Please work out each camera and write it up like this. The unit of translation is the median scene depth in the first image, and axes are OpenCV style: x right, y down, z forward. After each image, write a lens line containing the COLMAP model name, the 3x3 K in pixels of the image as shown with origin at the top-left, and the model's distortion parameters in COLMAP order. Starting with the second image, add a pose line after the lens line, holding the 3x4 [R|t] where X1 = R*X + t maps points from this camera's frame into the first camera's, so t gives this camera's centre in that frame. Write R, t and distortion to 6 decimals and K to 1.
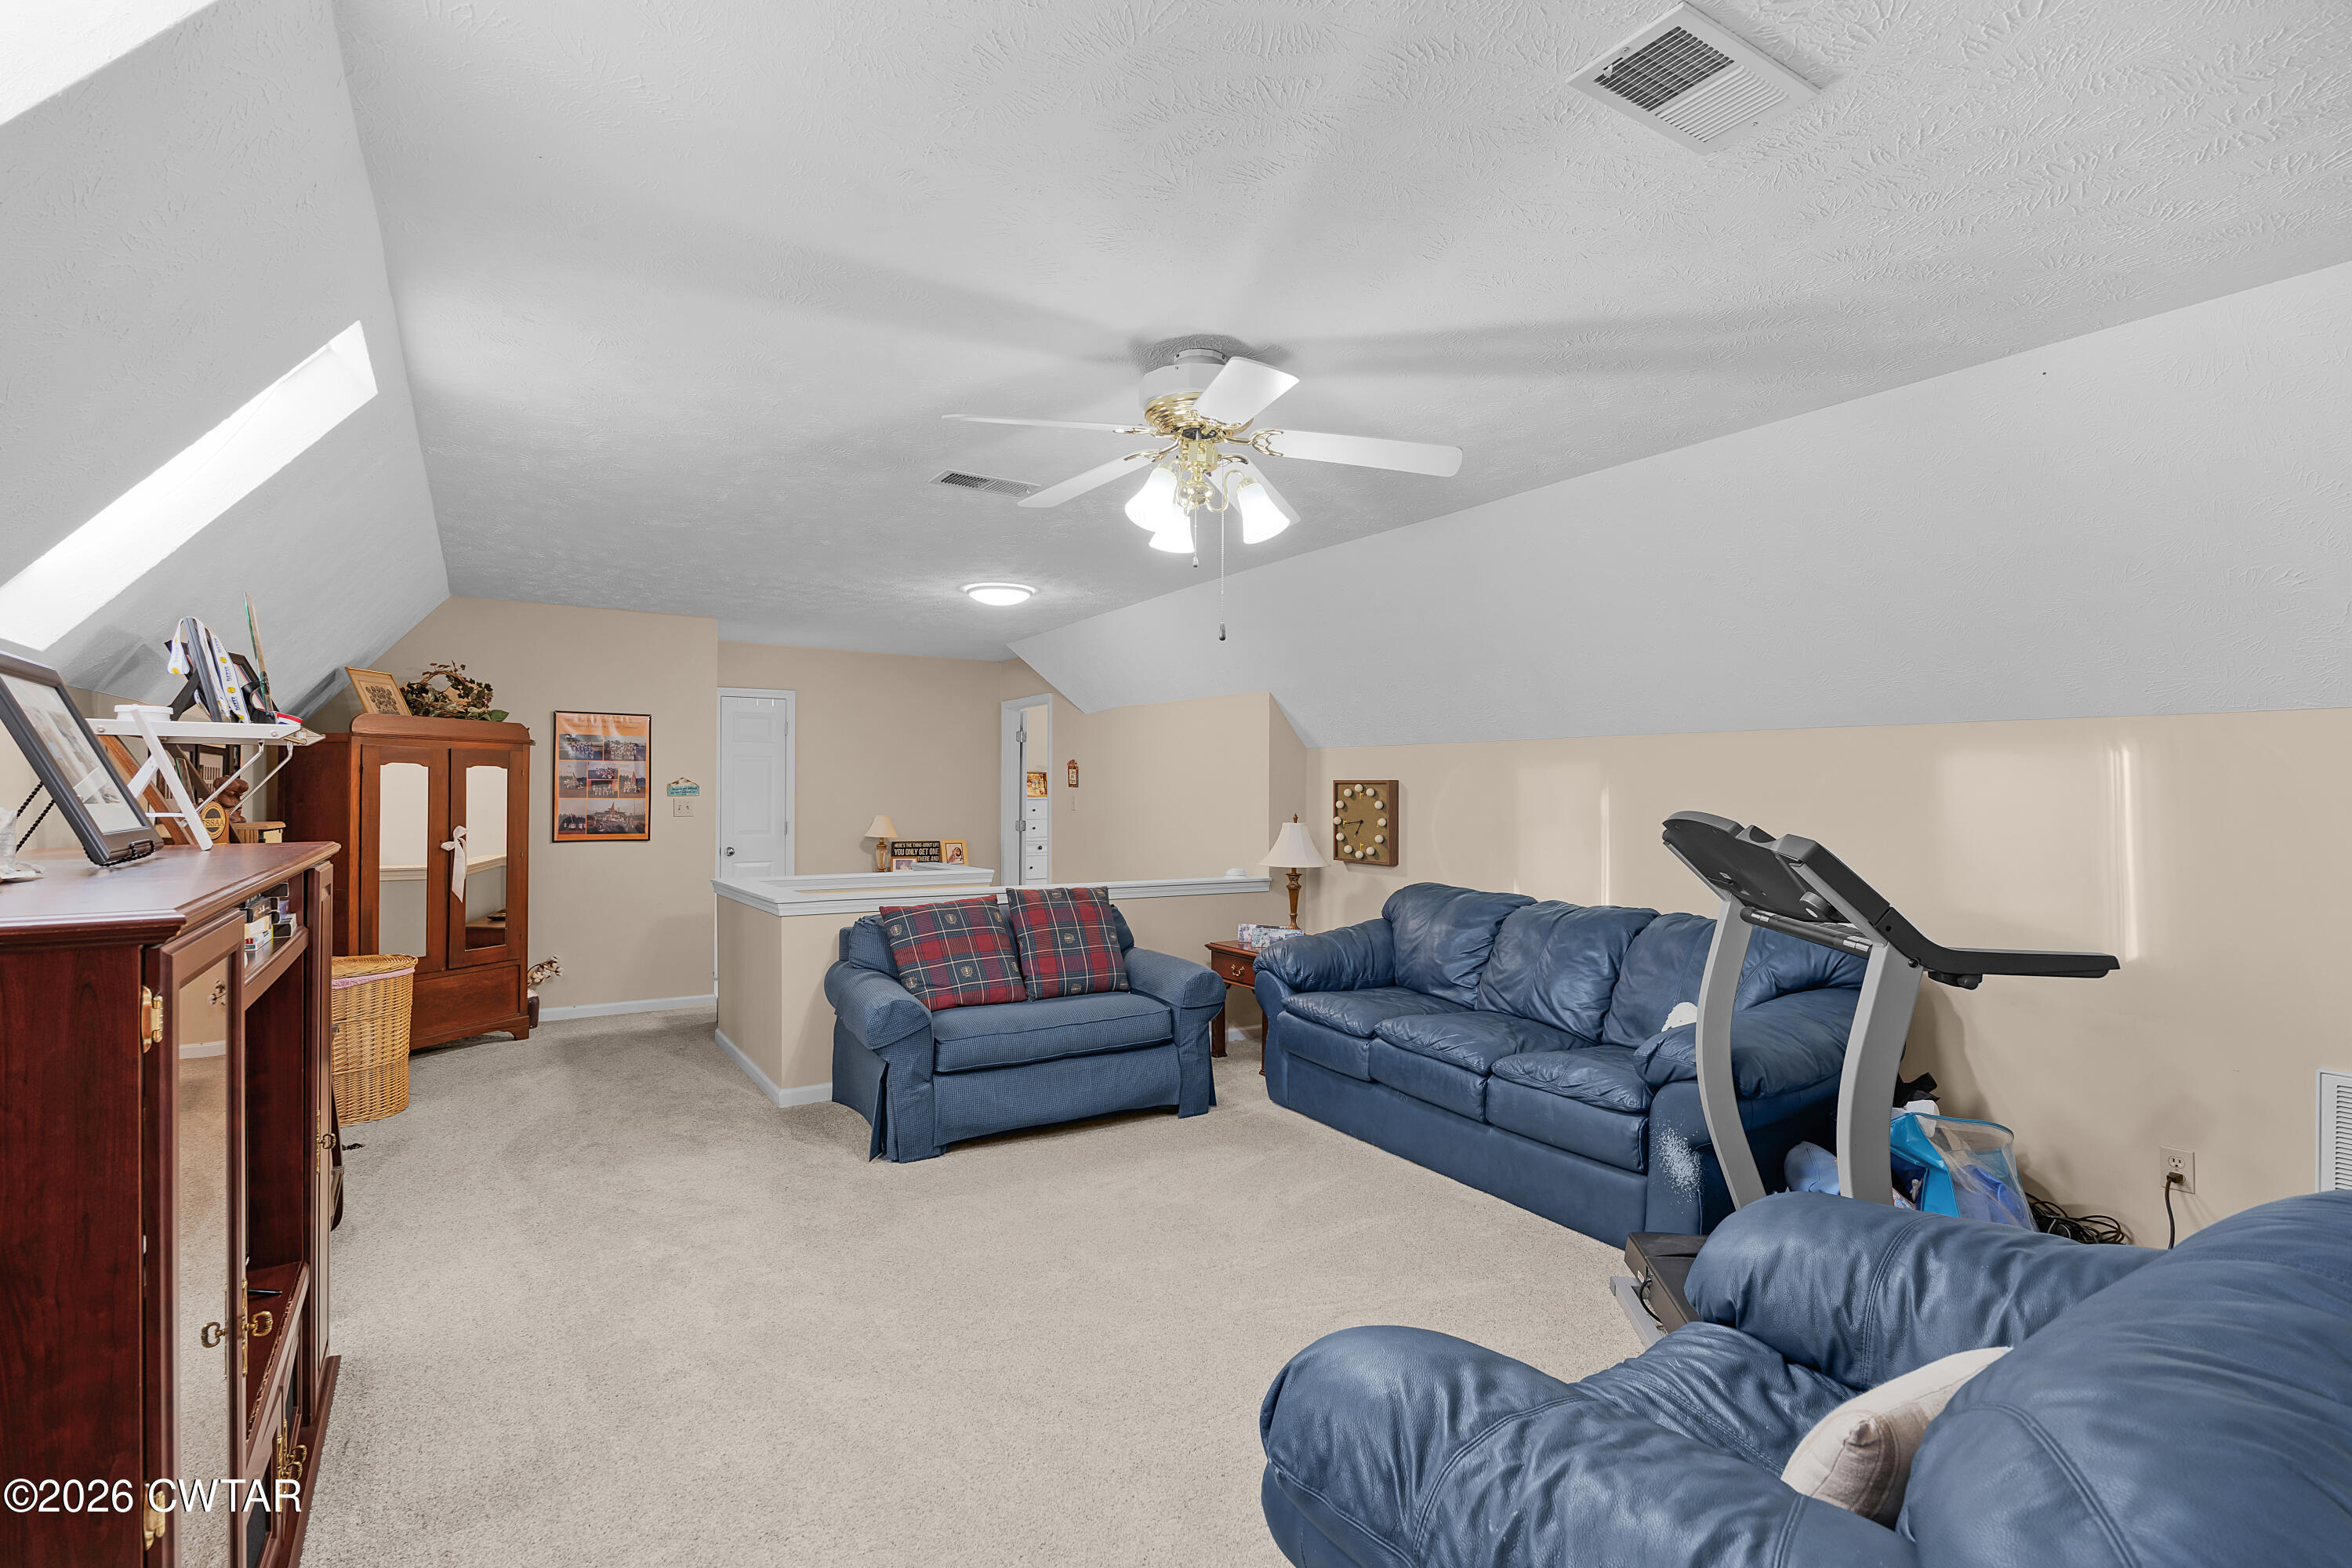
lens RADIAL K [[1108.3, 0, 1179.1], [0, 1108.3, 784.9], [0, 0, 1]] dist [0.002206, 0.000071]
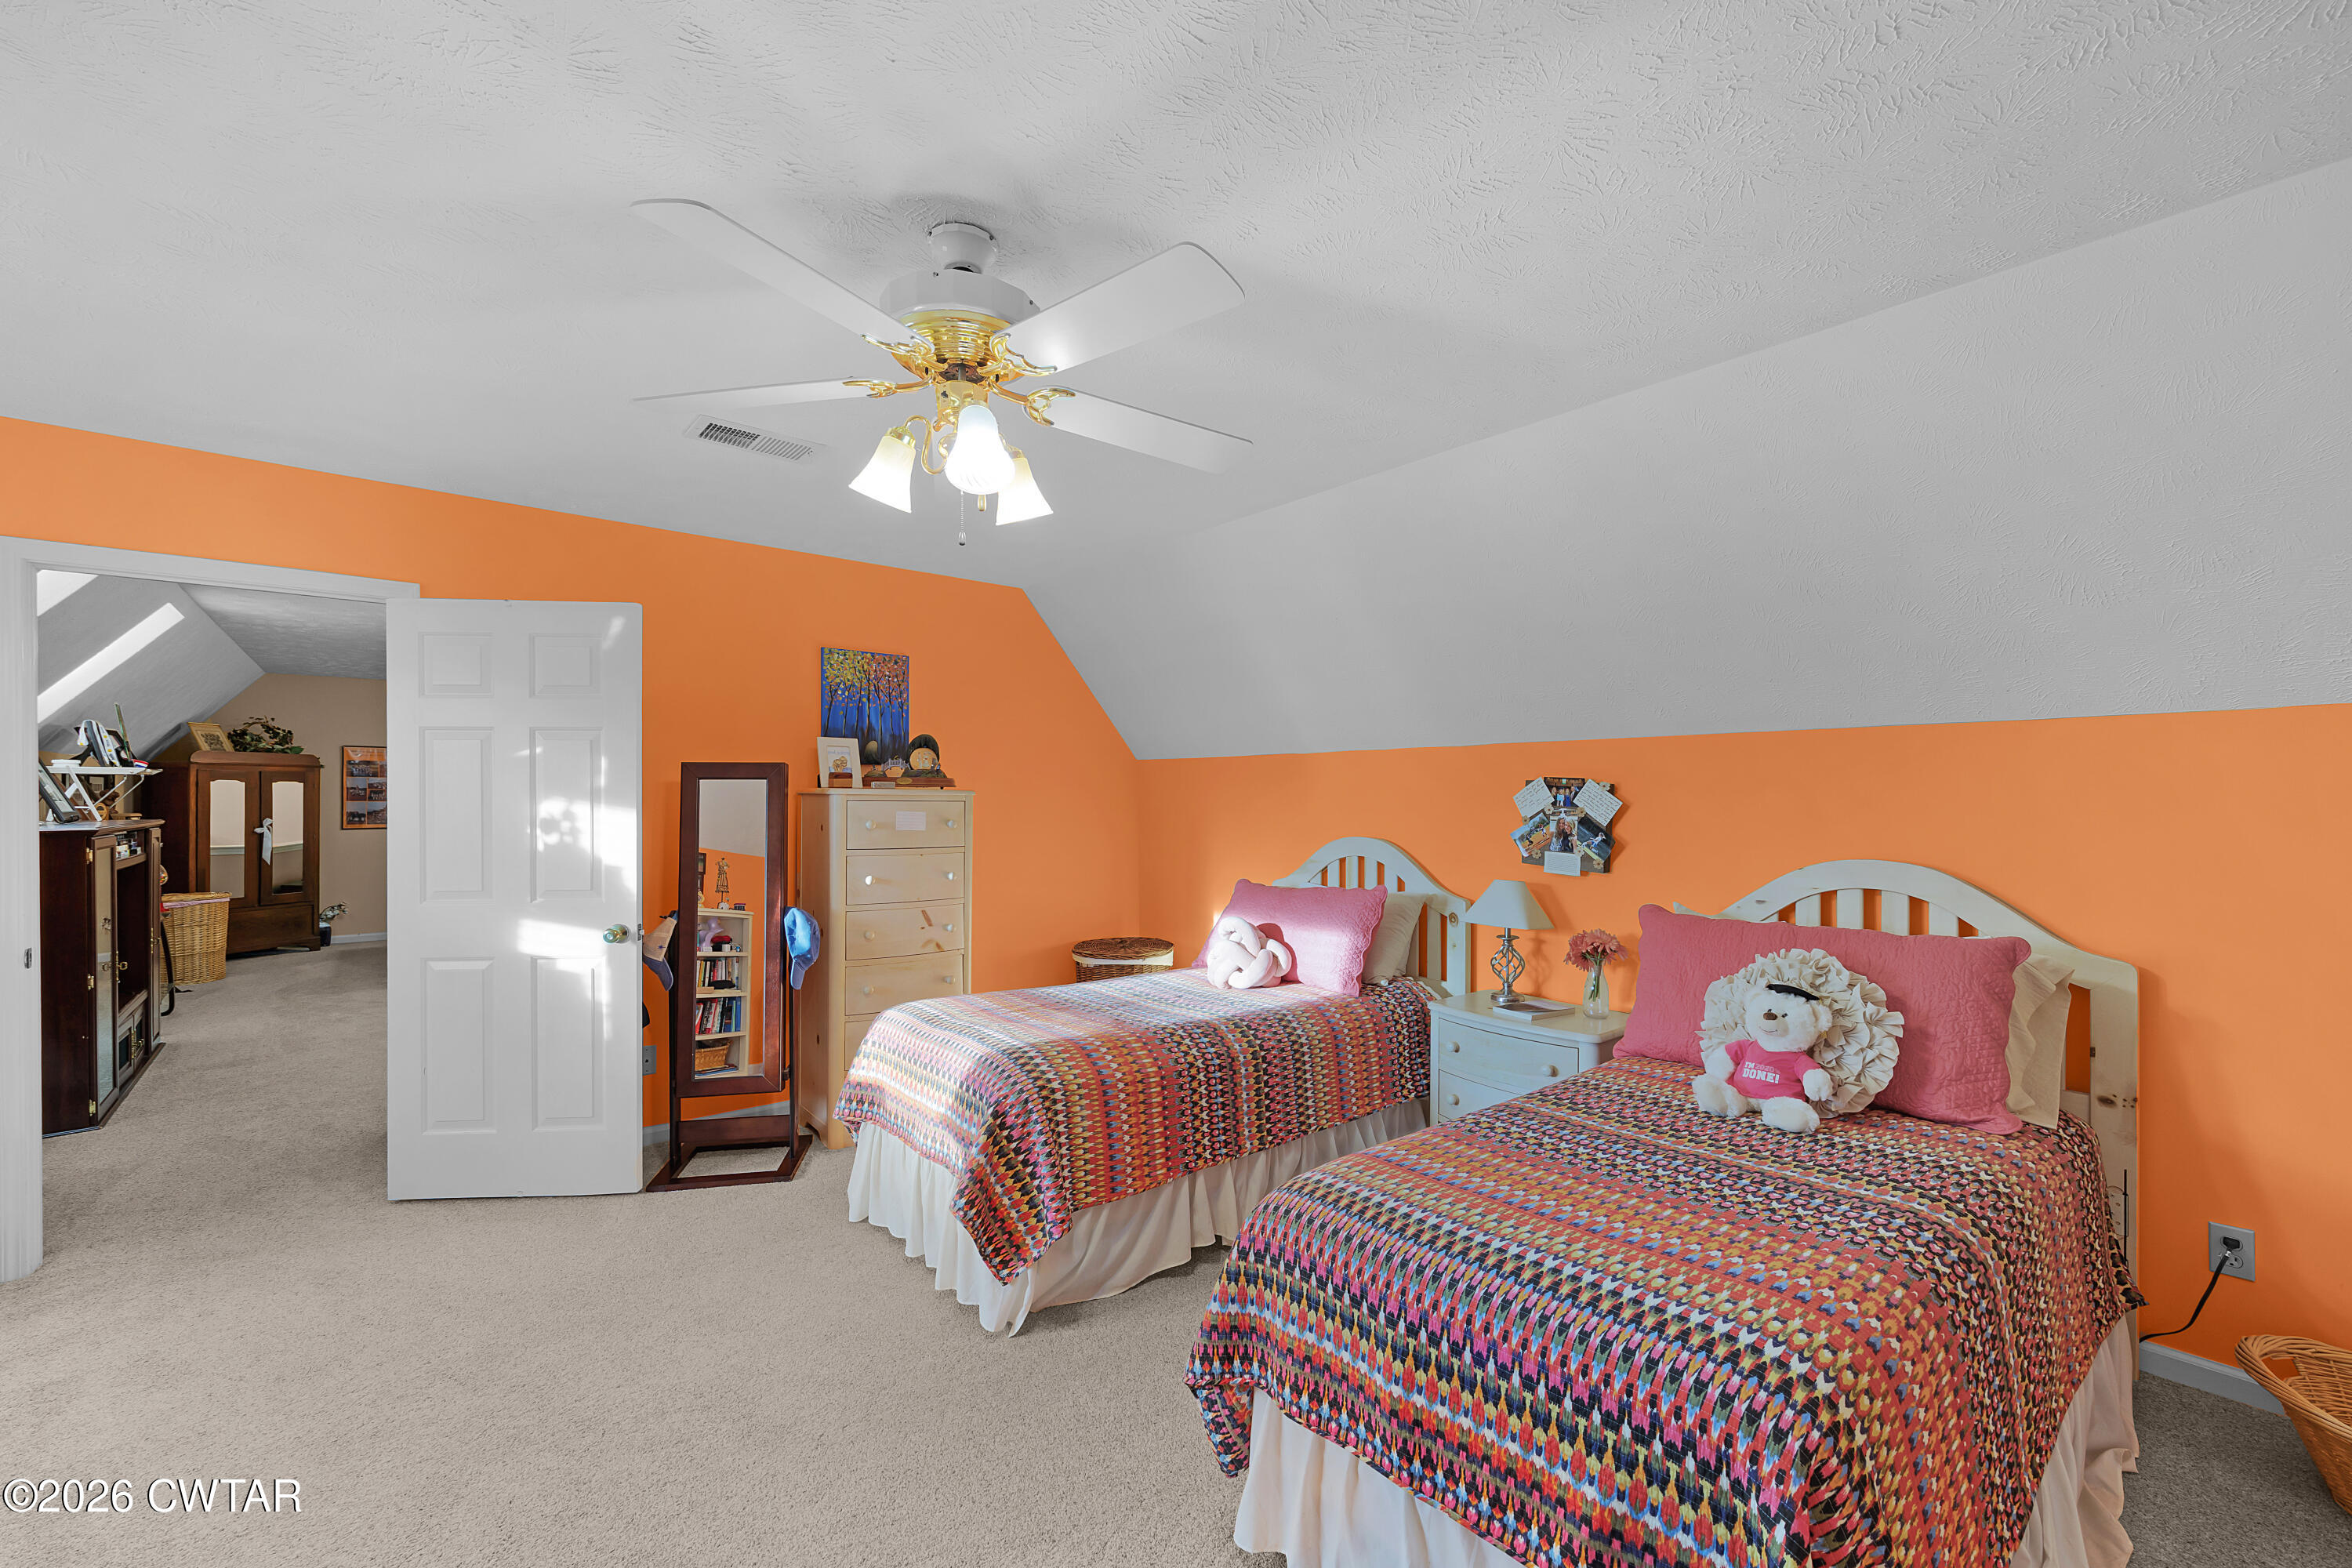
lens RADIAL K [[963.3, 0, 1180.2], [0, 963.3, 794.5], [0, 0, 1]] dist [-0.001678, -0.000133]
pose [[0.990967, -0.002287, 0.134087, 0.512776], [0.001696, 0.999988, 0.004526, -0.002576], [-0.134096, -0.004257, 0.990959, -0.605767]]
